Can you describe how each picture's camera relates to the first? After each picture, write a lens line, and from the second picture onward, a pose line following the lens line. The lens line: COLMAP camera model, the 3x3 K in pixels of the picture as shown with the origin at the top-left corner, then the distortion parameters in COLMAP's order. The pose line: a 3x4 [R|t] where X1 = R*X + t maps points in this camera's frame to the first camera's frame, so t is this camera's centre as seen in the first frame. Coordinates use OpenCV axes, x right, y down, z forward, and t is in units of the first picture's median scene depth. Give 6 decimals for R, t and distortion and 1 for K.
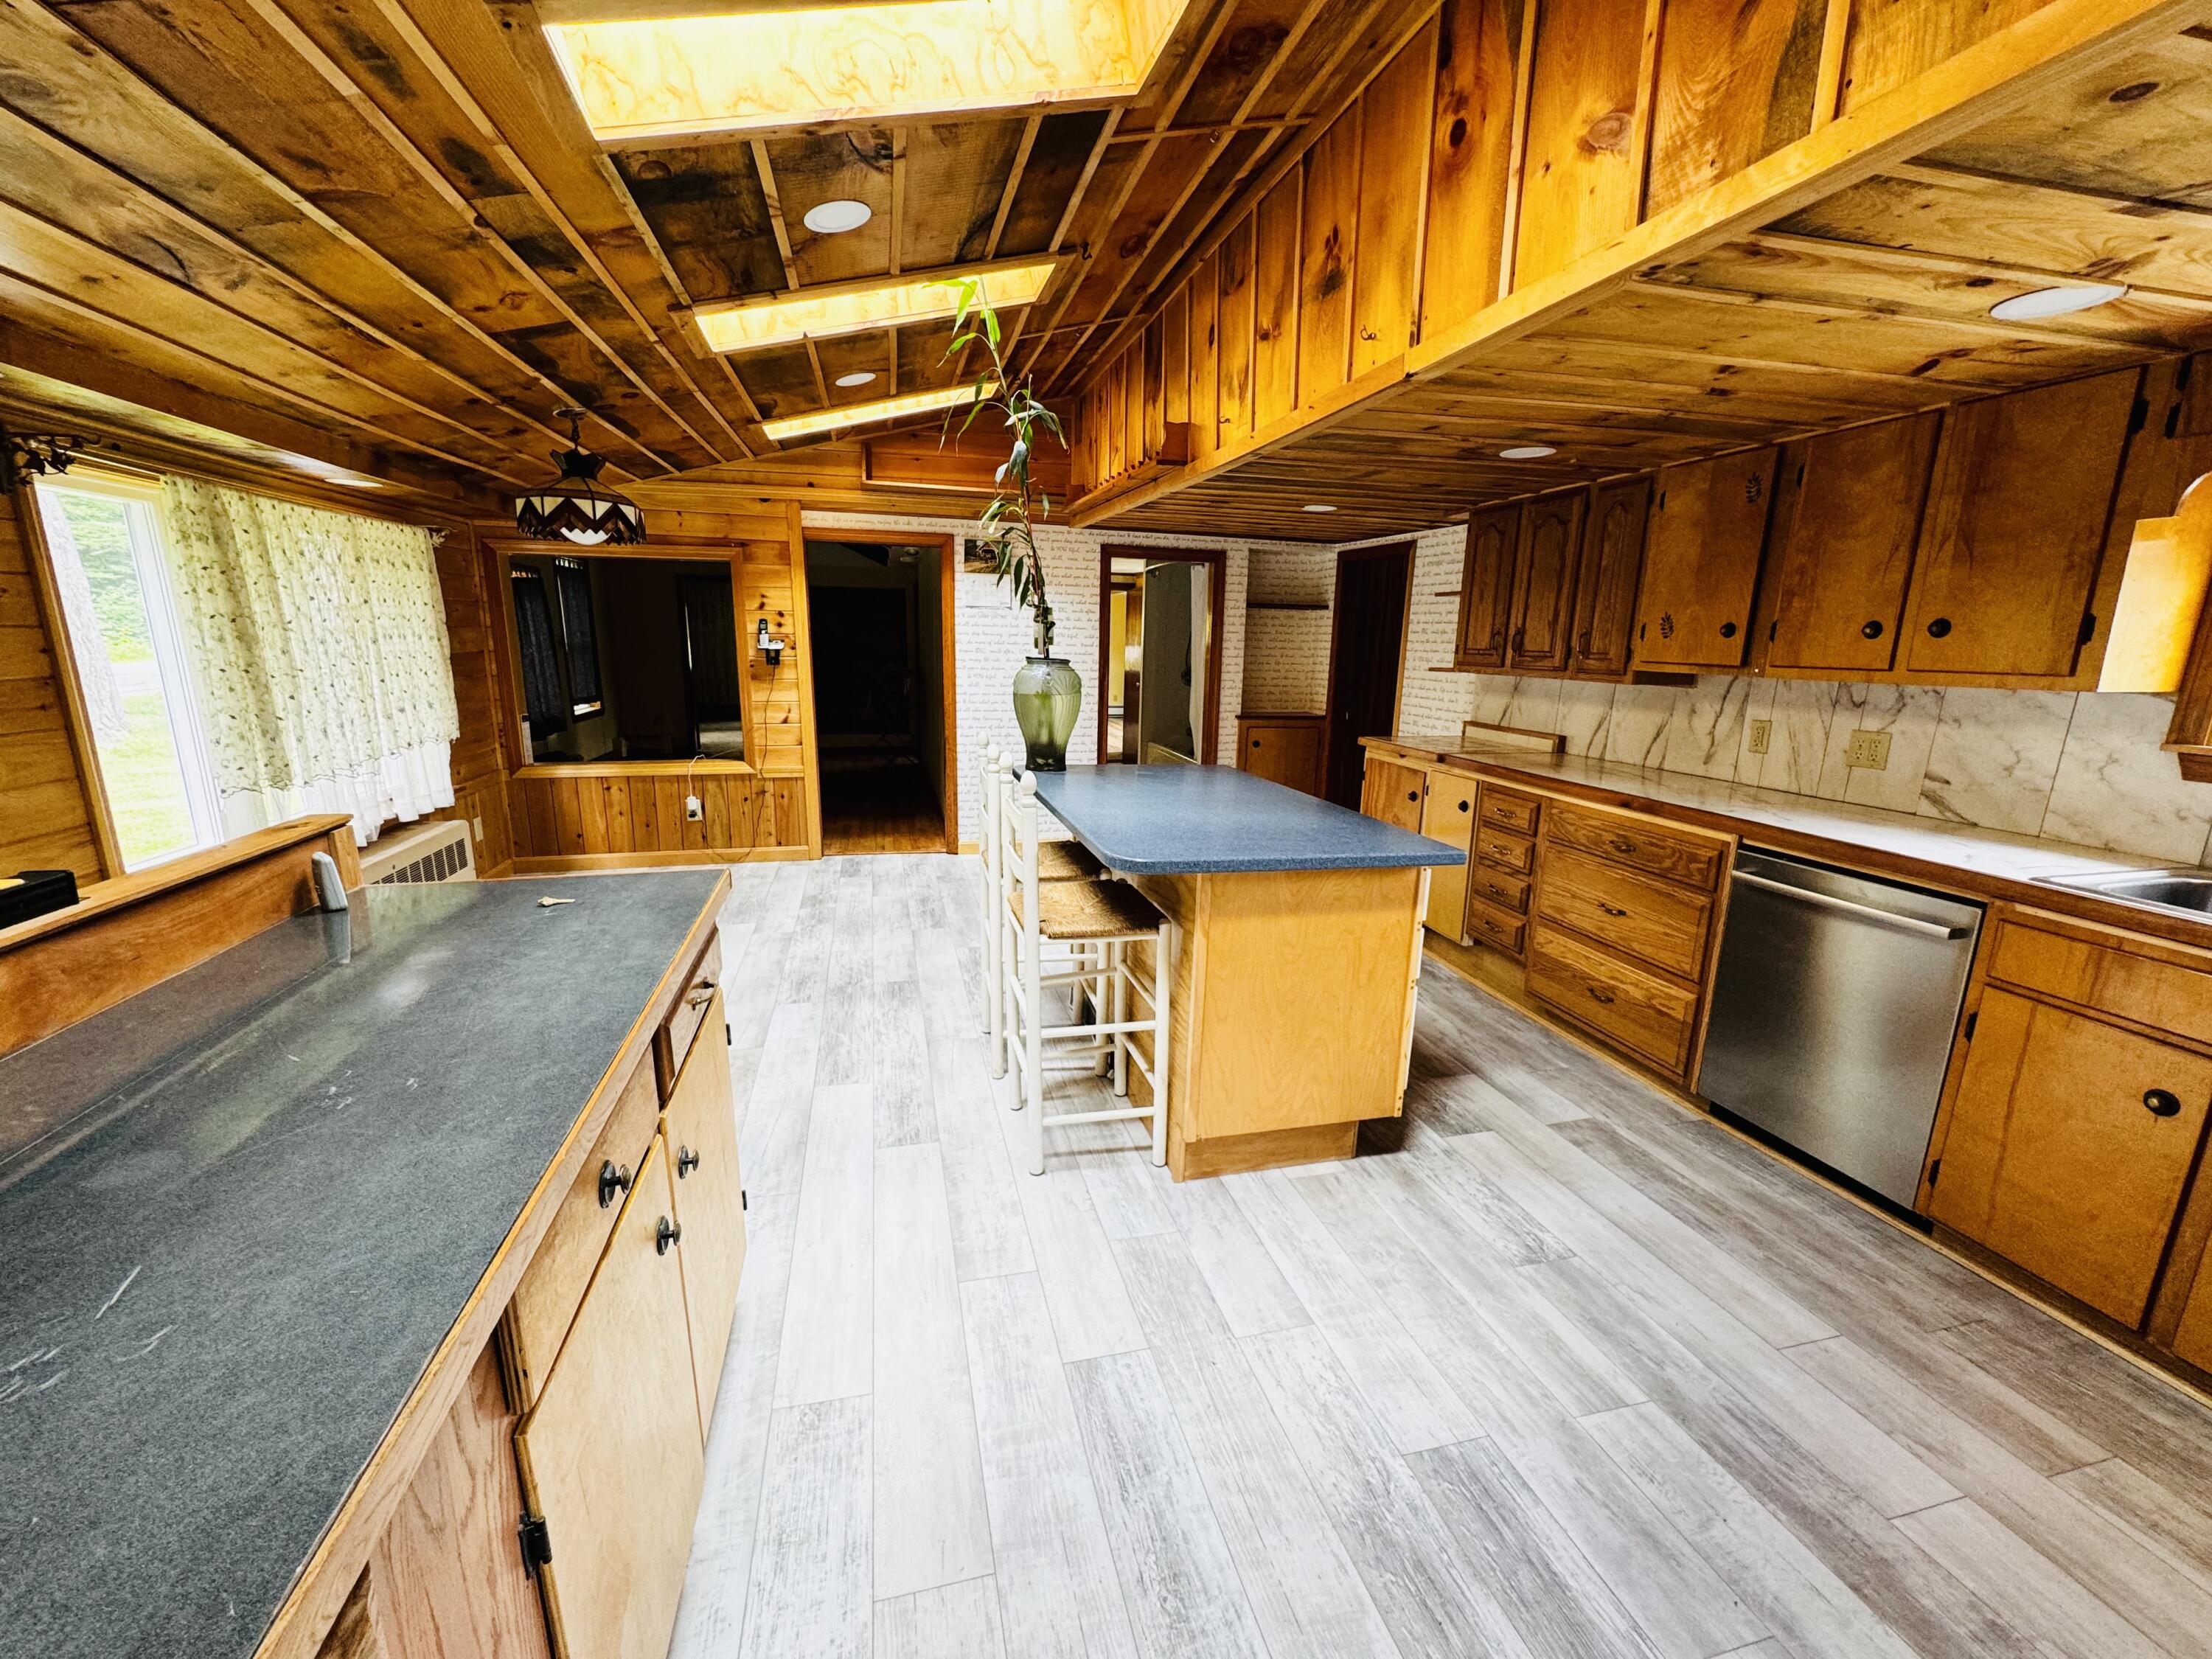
lens RADIAL K [[883.2, 0, 1106.5], [0, 883.2, 831.6], [0, 0, 1]] dist [-0.003748, 0.000528]
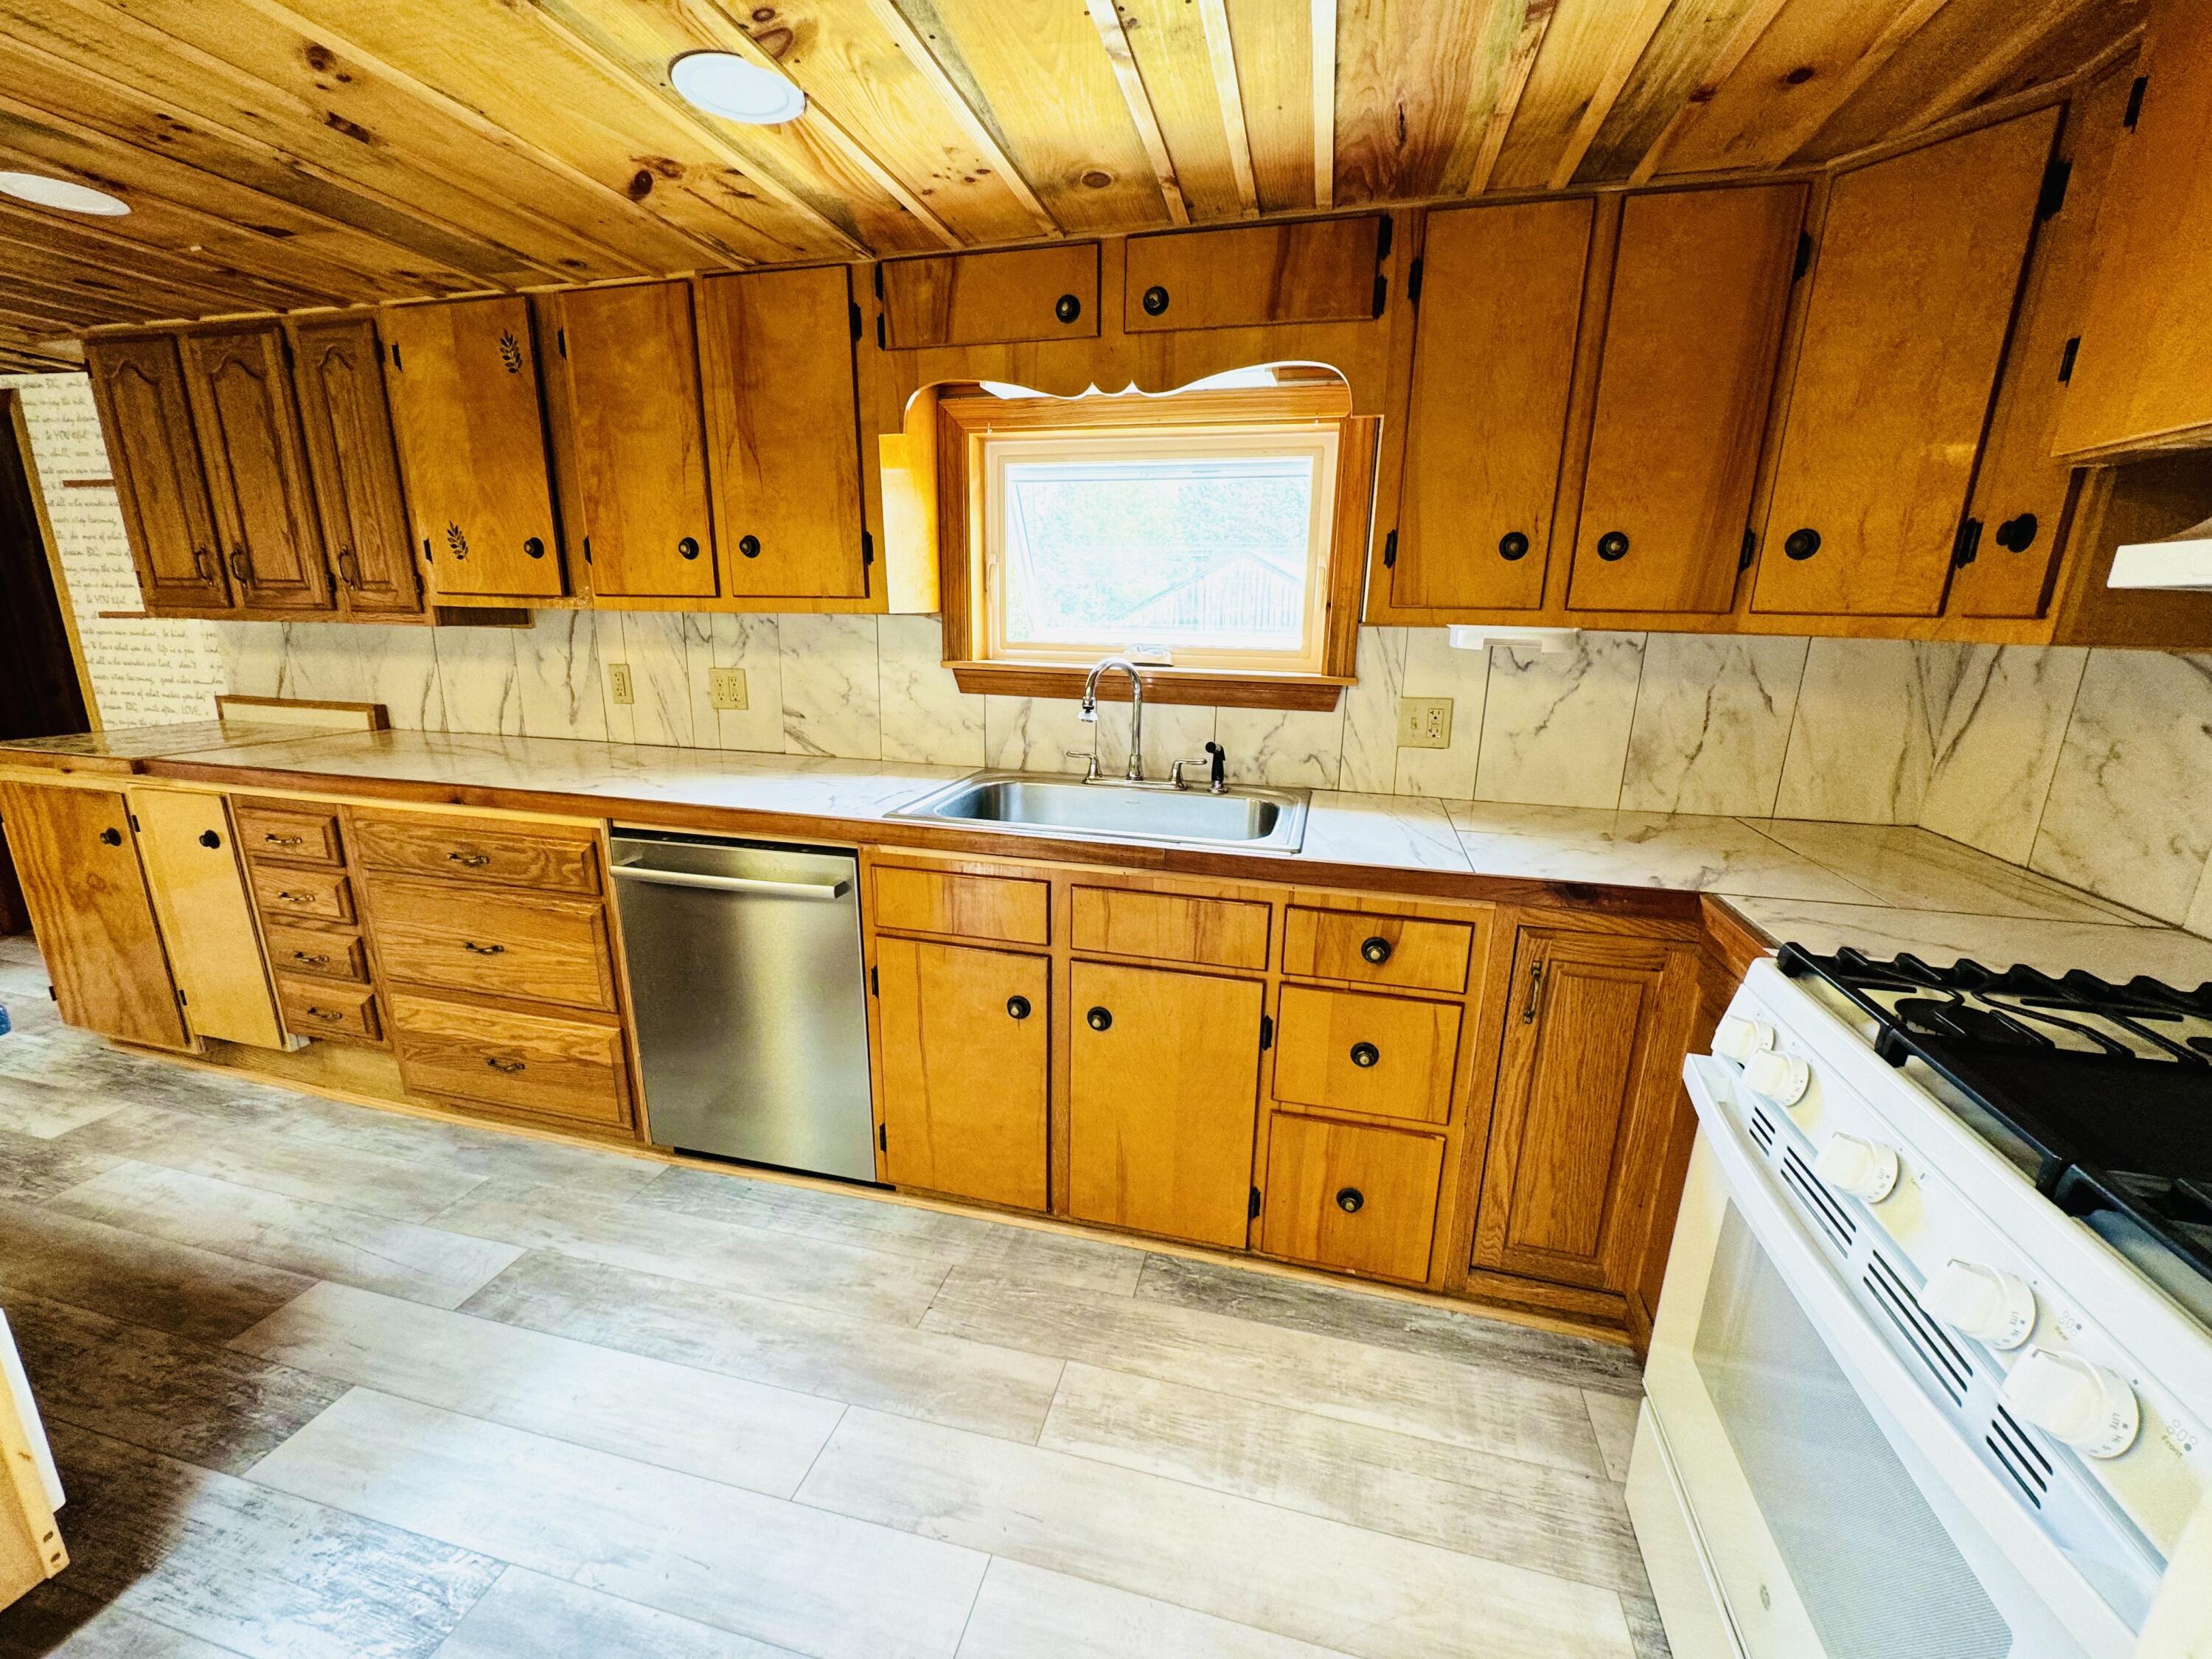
lens RADIAL K [[883.2, 0, 1106.5], [0, 883.2, 831.6], [0, 0, 1]] dist [-0.003748, 0.000528]
pose [[0.477816, -0.229207, 0.848030, 0.244940], [0.181657, 0.970275, 0.159894, -0.024857], [-0.859472, 0.077650, 0.505251, 0.218545]]
